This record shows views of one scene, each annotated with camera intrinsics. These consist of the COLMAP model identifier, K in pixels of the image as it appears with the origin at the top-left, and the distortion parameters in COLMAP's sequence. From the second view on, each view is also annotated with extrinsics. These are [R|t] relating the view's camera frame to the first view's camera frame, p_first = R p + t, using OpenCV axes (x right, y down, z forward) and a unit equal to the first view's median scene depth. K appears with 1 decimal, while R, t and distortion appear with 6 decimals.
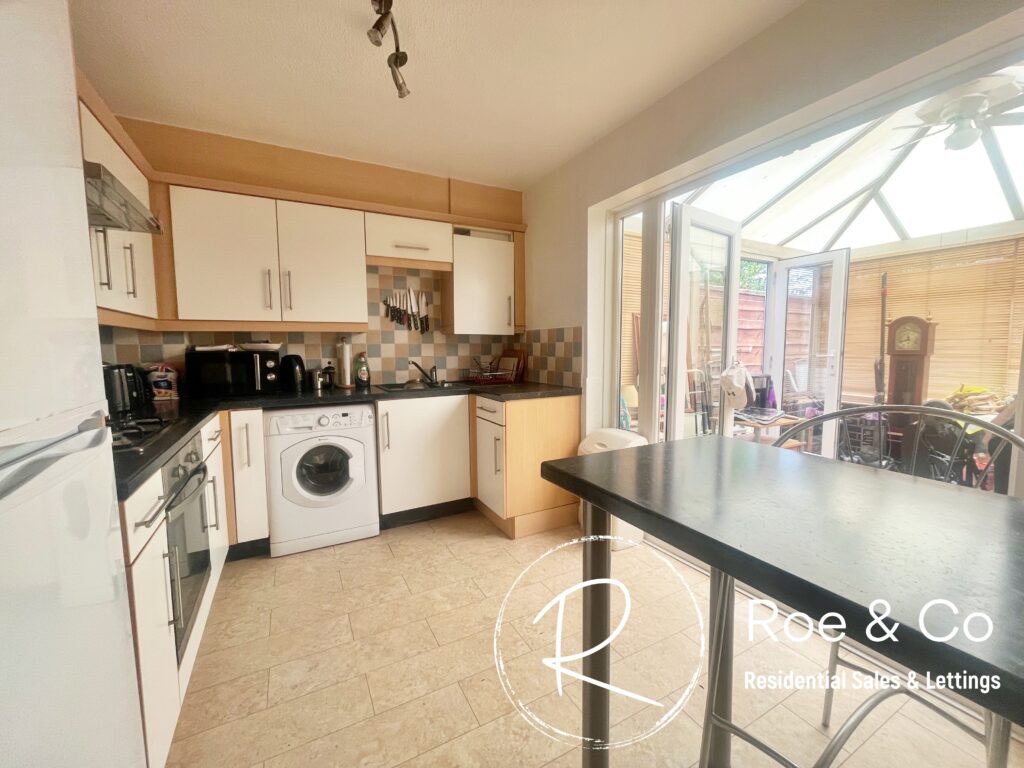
lens RADIAL K [[412.3, 0, 510.3], [0, 412.3, 380.0], [0, 0, 1]] dist [-0.002841, -0.001226]
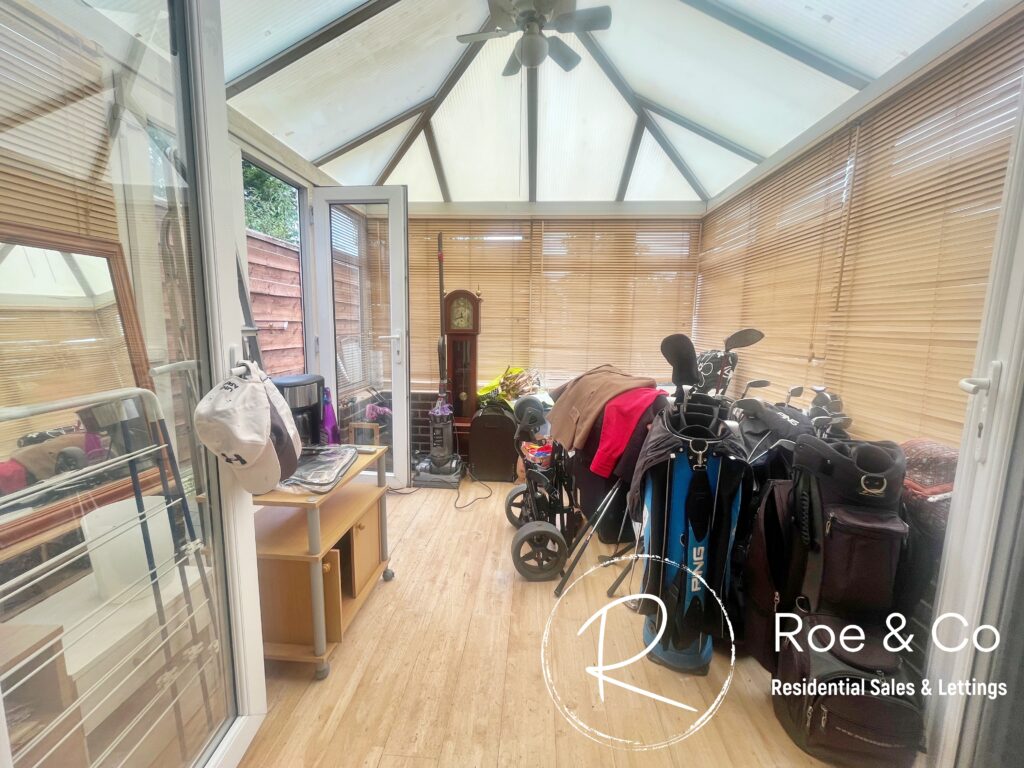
lens RADIAL K [[412.3, 0, 508.9], [0, 412.3, 378.7], [0, 0, 1]] dist [-0.002841, -0.001226]
pose [[0.529416, -0.100874, 0.842344, 0.380538], [0.050279, 0.994891, 0.087542, -0.055388], [-0.846871, -0.003994, 0.531783, 0.630215]]
